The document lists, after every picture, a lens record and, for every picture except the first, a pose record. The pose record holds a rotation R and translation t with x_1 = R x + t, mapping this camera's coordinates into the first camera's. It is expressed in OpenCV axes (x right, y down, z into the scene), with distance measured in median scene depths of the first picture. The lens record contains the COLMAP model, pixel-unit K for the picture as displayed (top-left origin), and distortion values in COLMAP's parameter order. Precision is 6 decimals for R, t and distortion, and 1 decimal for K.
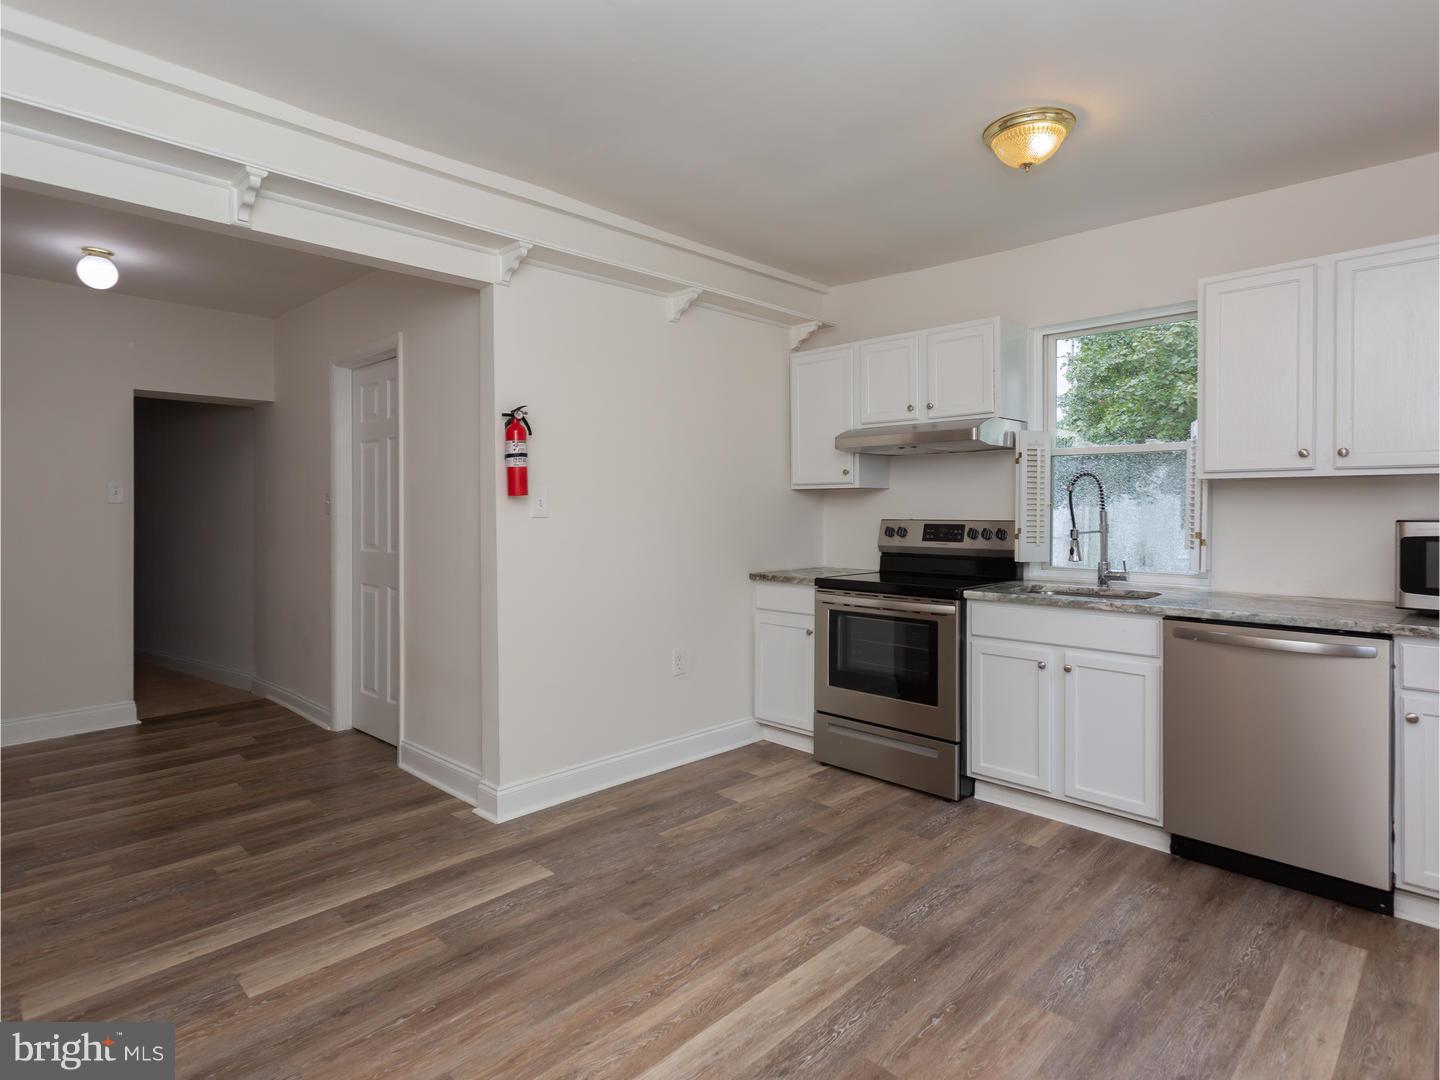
lens RADIAL K [[775.7, 0, 724.3], [0, 775.7, 527.0], [0, 0, 1]] dist [0.005503, -0.000033]
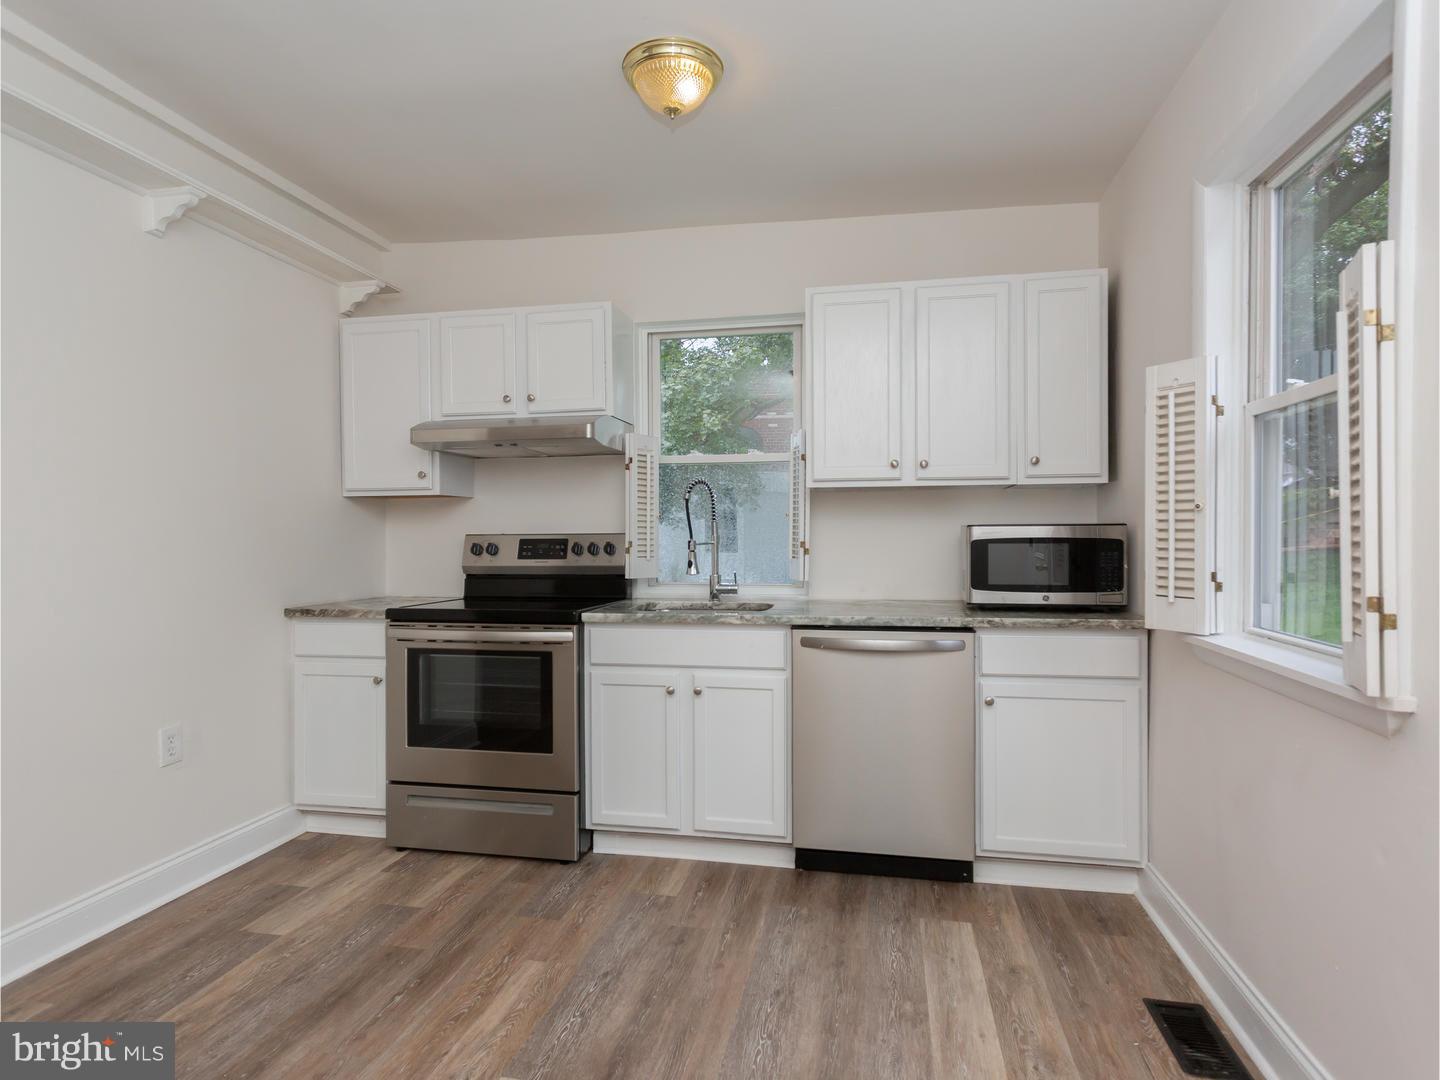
lens RADIAL K [[775.7, 0, 713.7], [0, 775.7, 550.9], [0, 0, 1]] dist [0.005503, -0.000033]
pose [[0.835805, -0.011532, 0.548905, -0.040765], [0.018092, 0.999815, -0.006544, 0.023280], [-0.548728, 0.015400, 0.835859, 0.218901]]
